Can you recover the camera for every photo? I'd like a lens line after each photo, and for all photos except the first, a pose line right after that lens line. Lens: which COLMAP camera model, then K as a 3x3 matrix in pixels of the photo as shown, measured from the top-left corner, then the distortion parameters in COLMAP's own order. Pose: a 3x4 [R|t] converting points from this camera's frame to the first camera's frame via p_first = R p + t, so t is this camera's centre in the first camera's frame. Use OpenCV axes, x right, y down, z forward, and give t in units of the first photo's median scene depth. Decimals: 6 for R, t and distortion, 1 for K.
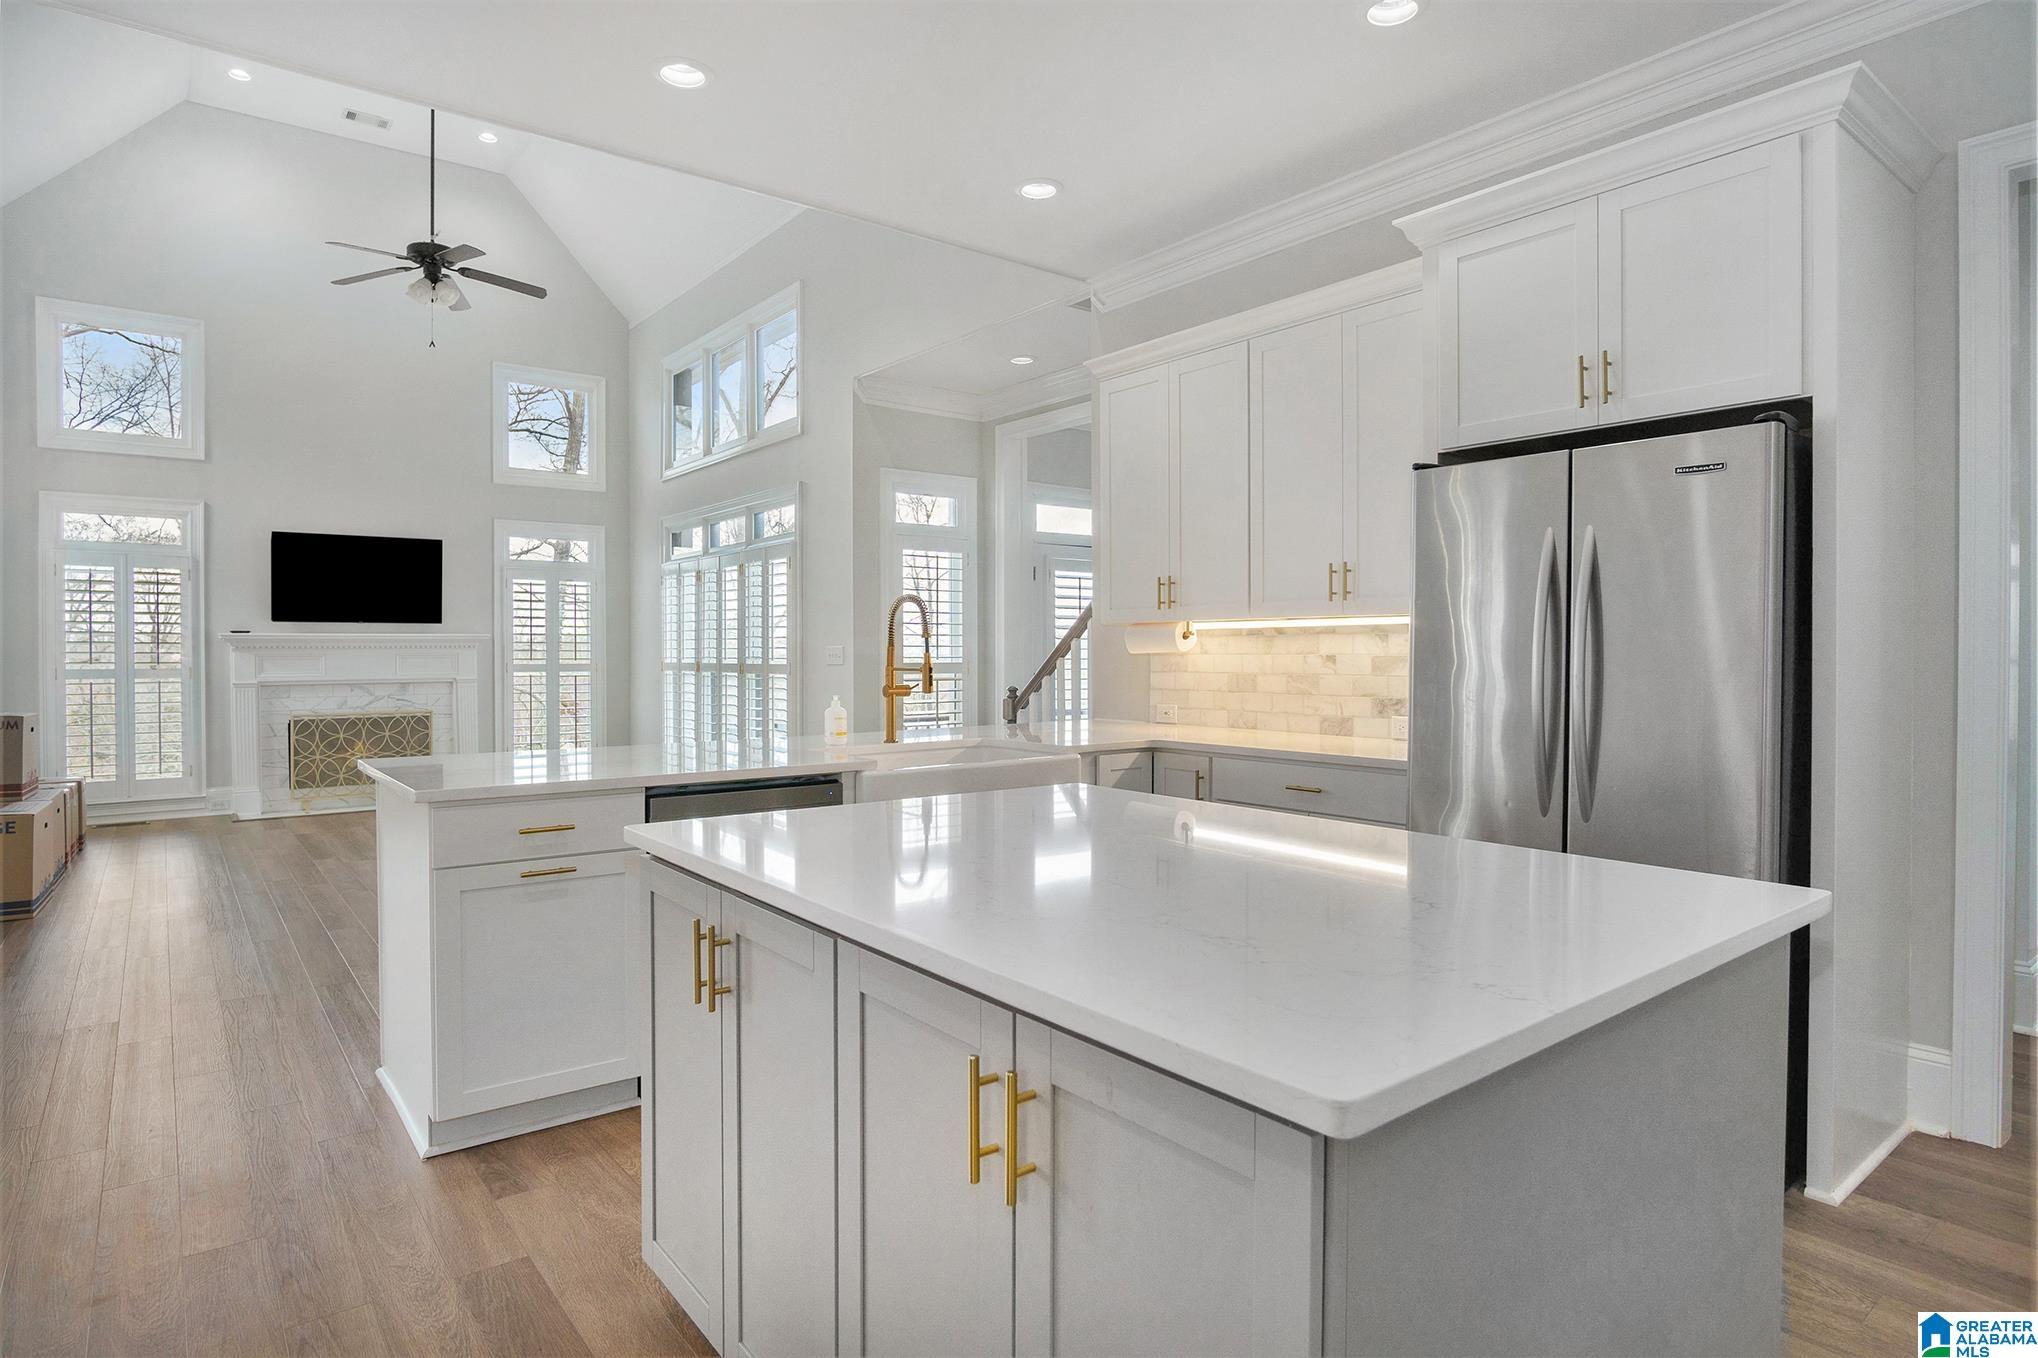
lens RADIAL K [[1100.9, 0, 1019.9], [0, 1100.9, 665.9], [0, 0, 1]] dist [-0.027293, 0.003590]
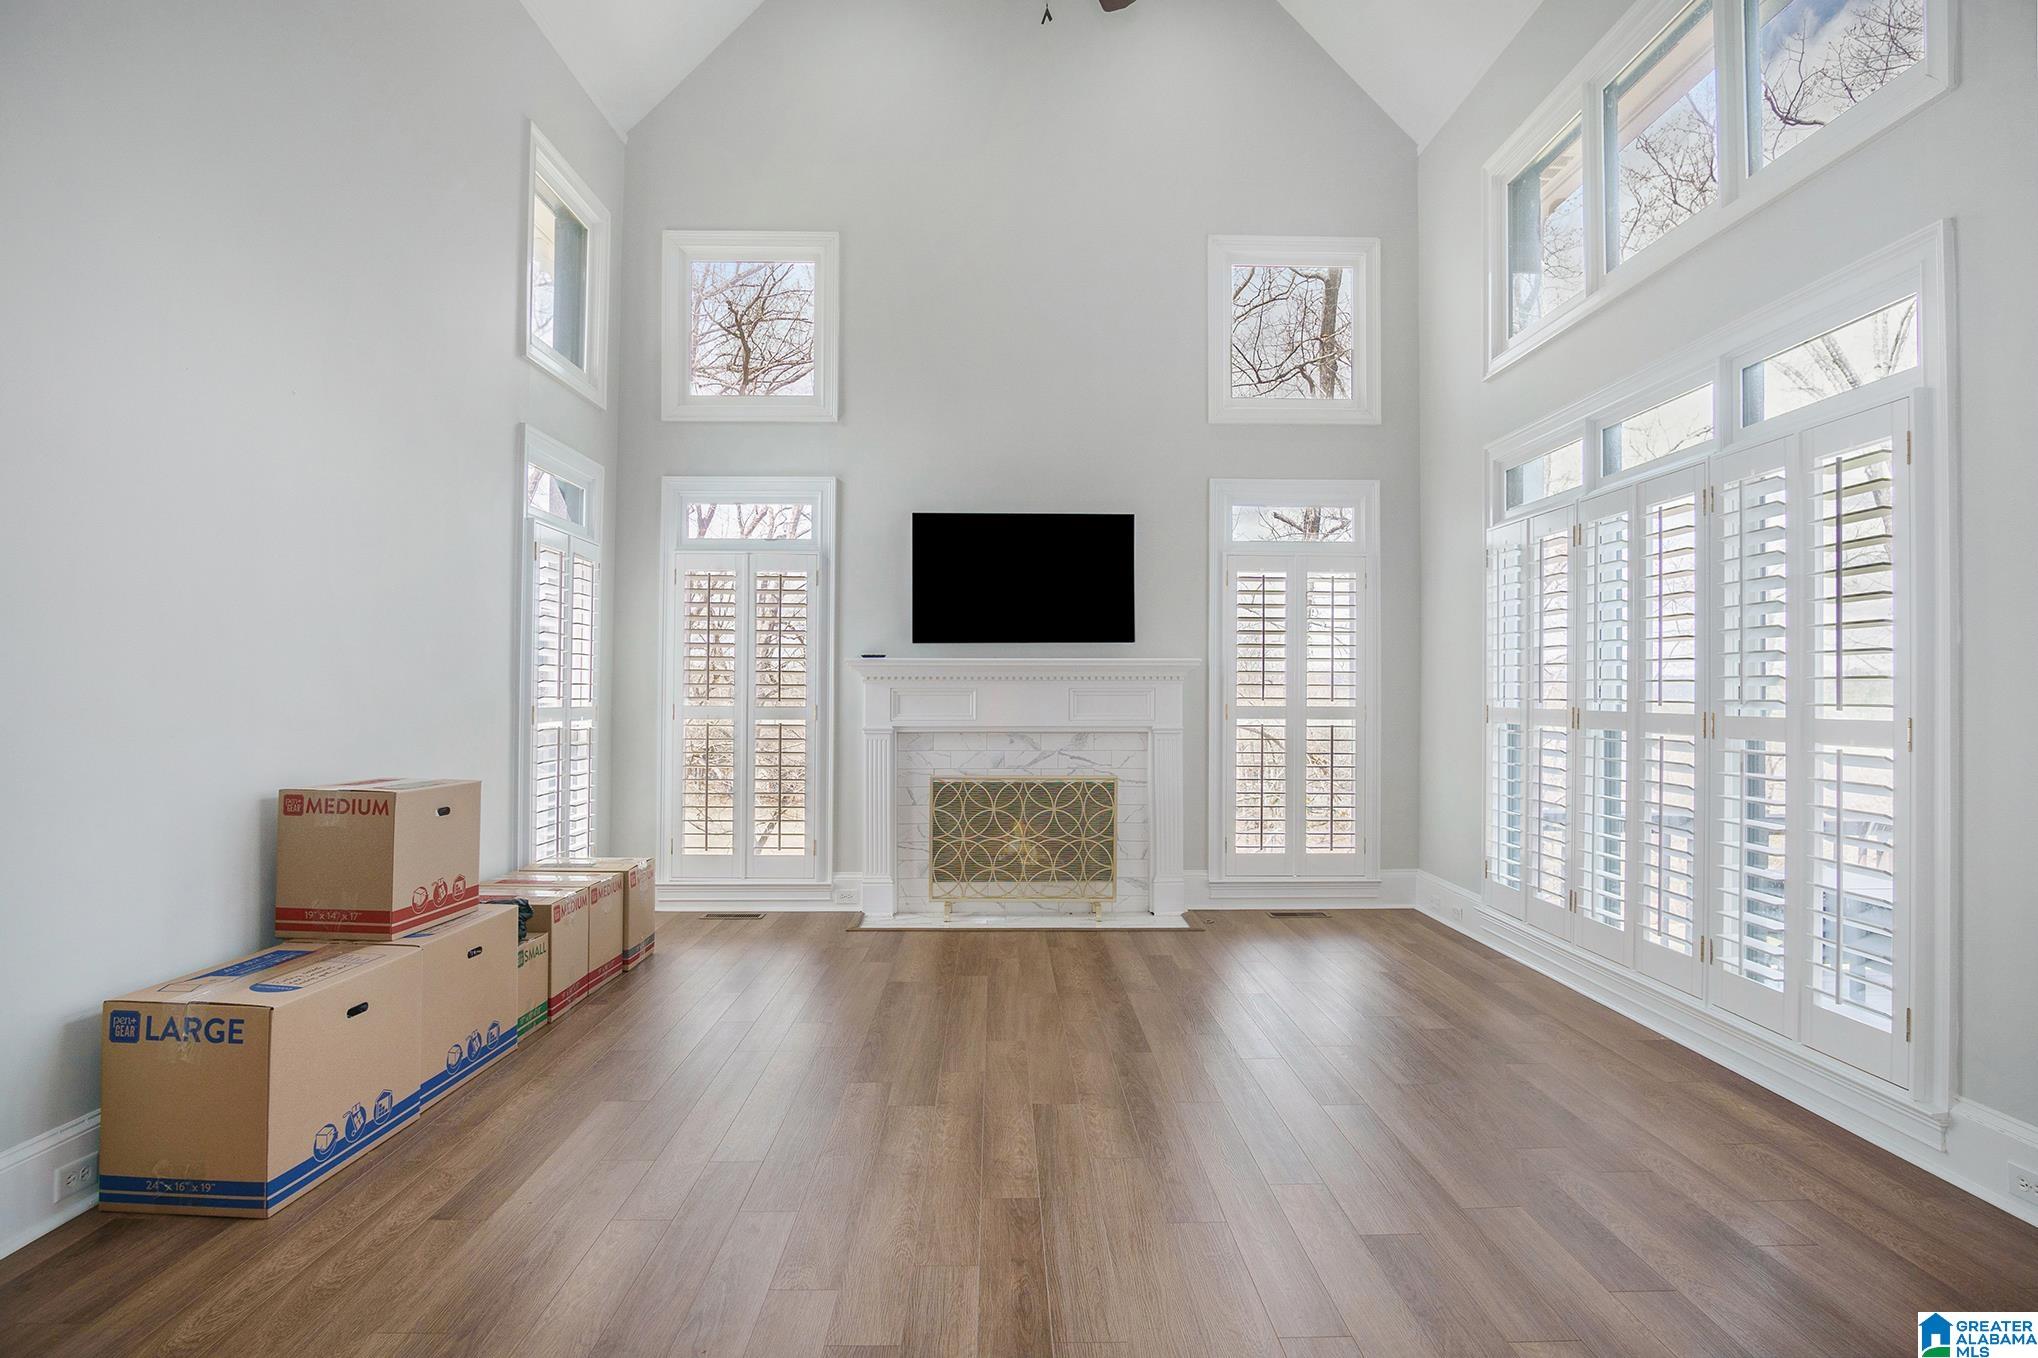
lens RADIAL K [[1107.1, 0, 1003.0], [0, 1107.1, 681.2], [0, 0, 1]] dist [-0.030797, 0.000125]
pose [[0.788706, 0.001211, -0.614770, -0.230543], [-0.013553, 0.999789, -0.015418, -0.005427], [0.614622, 0.020492, 0.788556, 0.539544]]
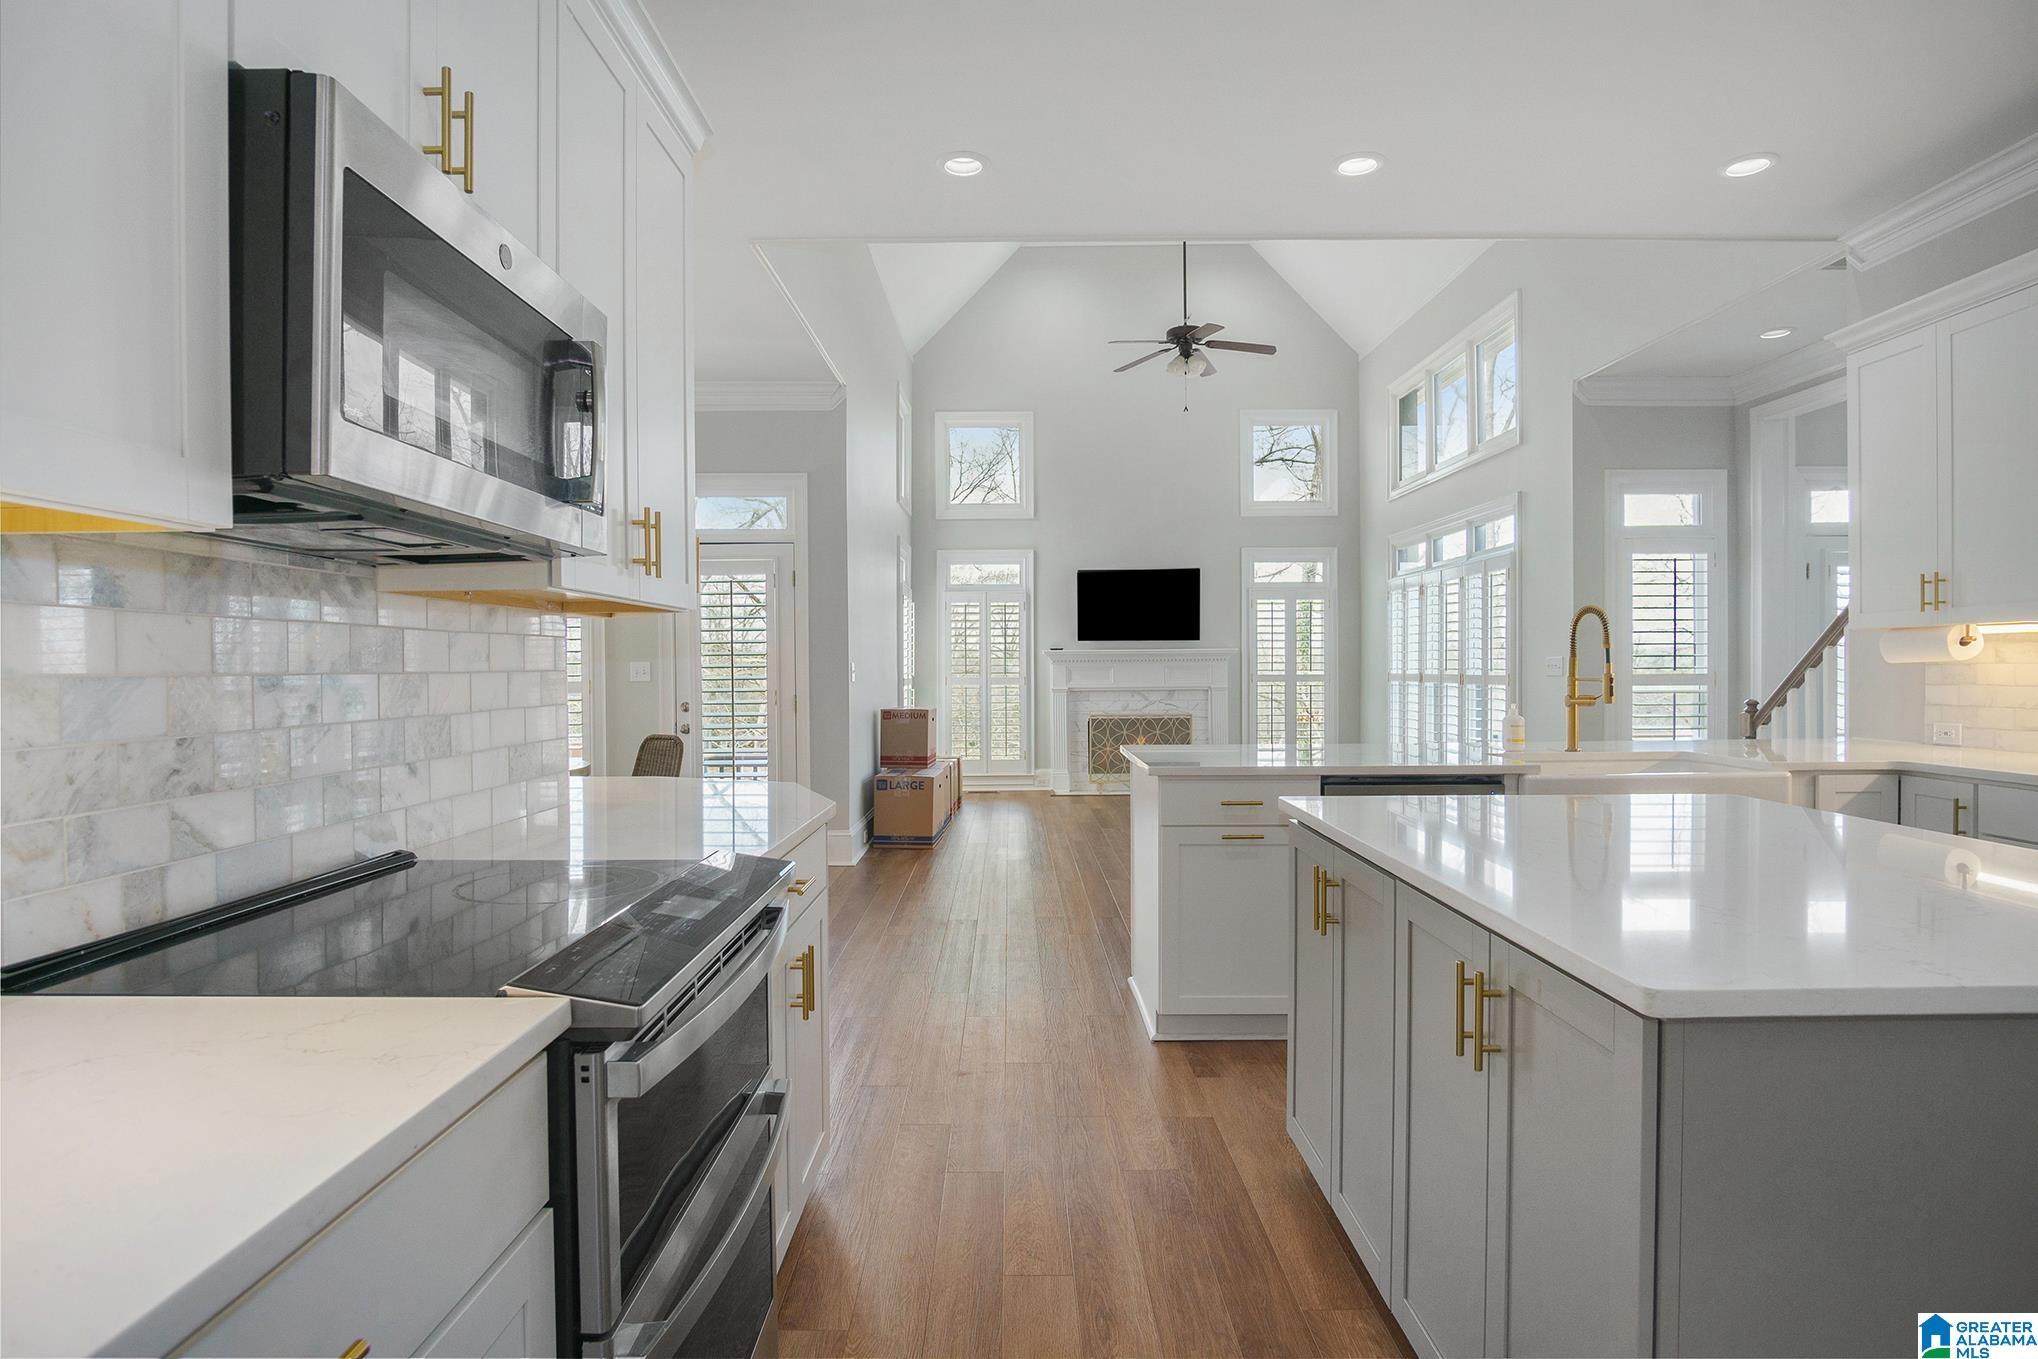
lens RADIAL K [[1100.9, 0, 1006.9], [0, 1100.9, 673.0], [0, 0, 1]] dist [-0.027293, 0.003590]
pose [[0.781433, 0.001285, -0.623987, 0.056519], [-0.003783, 0.999989, -0.002677, 0.000798], [0.623977, 0.004453, 0.781430, -0.063102]]
